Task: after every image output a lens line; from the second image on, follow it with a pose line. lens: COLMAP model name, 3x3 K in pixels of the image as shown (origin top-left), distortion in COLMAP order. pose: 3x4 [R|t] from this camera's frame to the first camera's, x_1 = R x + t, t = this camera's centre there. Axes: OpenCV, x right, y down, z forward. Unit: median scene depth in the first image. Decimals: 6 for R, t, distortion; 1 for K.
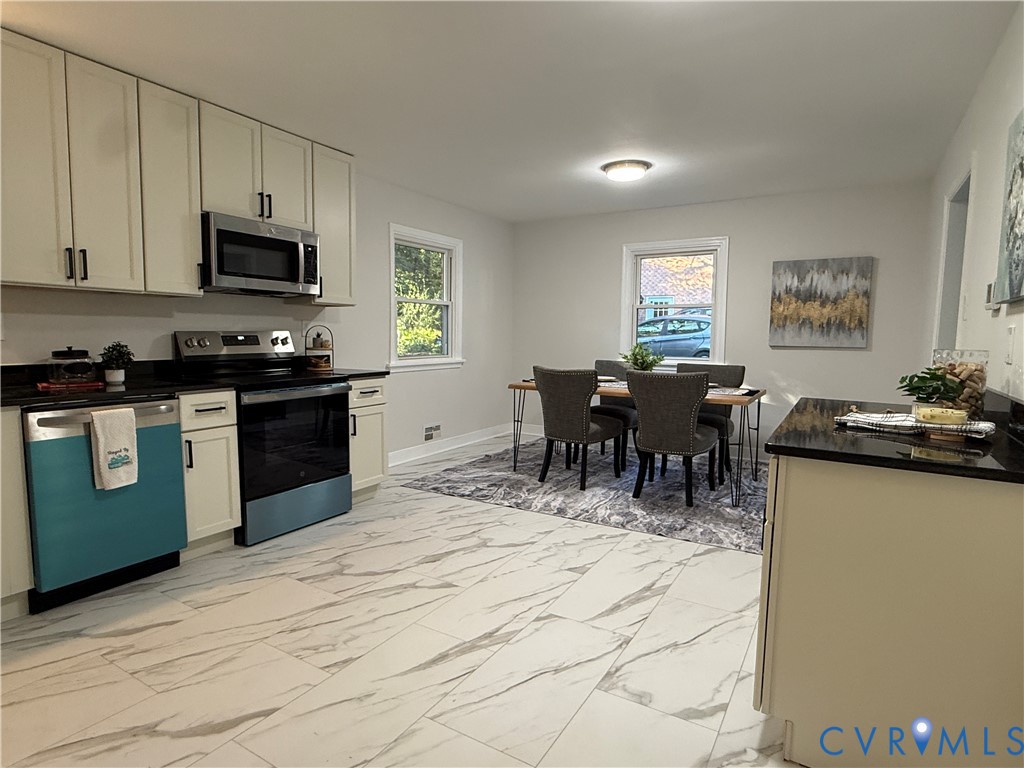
lens RADIAL K [[559.3, 0, 512.0], [0, 559.3, 384.0], [0, 0, 1]] dist [0.003453, 0.000726]
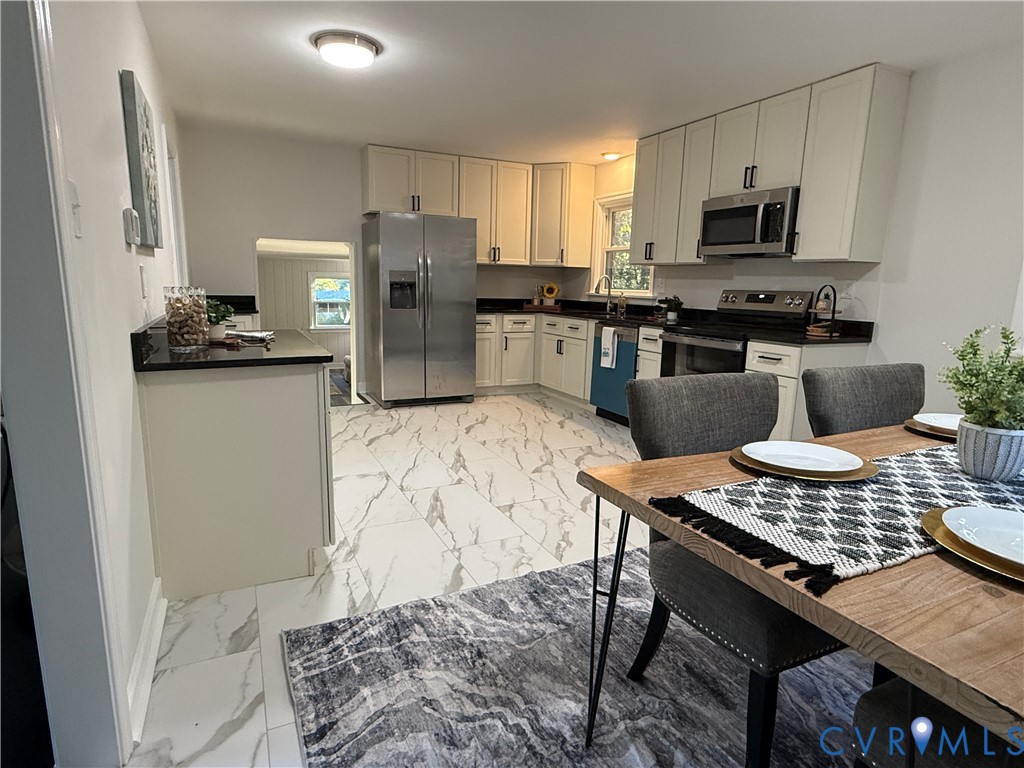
lens RADIAL K [[559.3, 0, 512.0], [0, 559.3, 384.0], [0, 0, 1]] dist [0.003453, 0.000726]
pose [[-0.530072, 0.130278, -0.837885, 0.856037], [-0.107197, 0.969904, 0.218621, -0.115577], [0.841150, 0.205703, -0.500154, 1.310909]]
